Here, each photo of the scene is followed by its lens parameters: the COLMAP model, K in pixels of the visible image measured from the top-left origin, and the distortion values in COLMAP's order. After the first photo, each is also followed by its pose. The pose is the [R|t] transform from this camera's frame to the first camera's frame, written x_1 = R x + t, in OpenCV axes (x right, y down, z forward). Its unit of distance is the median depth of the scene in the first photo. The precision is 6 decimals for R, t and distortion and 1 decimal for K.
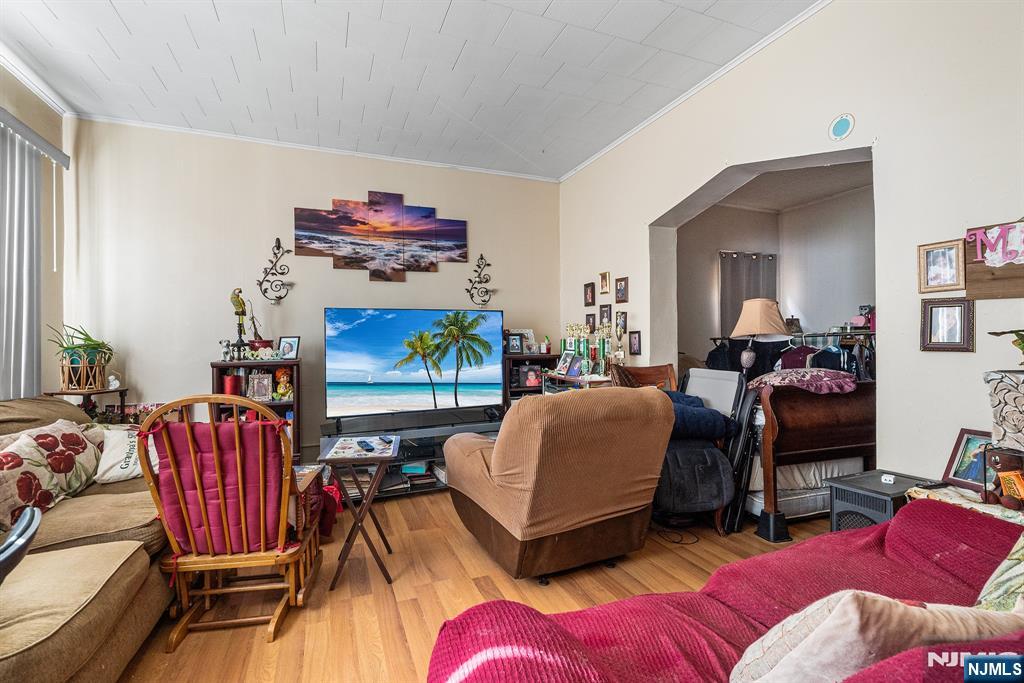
lens RADIAL K [[461.8, 0, 518.5], [0, 461.8, 340.7], [0, 0, 1]] dist [-0.008302, 0.000953]
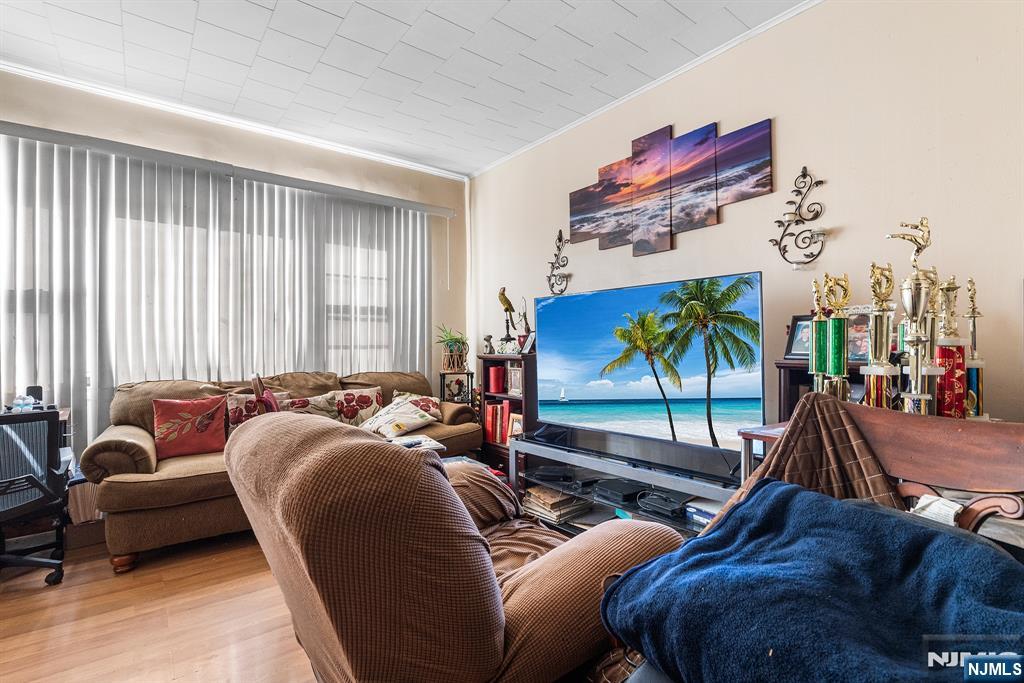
lens RADIAL K [[461.8, 0, 495.0], [0, 461.8, 350.7], [0, 0, 1]] dist [-0.008302, 0.000953]
pose [[0.286575, 0.015647, -0.957930, 0.356125], [-0.002251, 0.999875, 0.015659, 0.016107], [0.958055, -0.002331, 0.286575, 0.557843]]
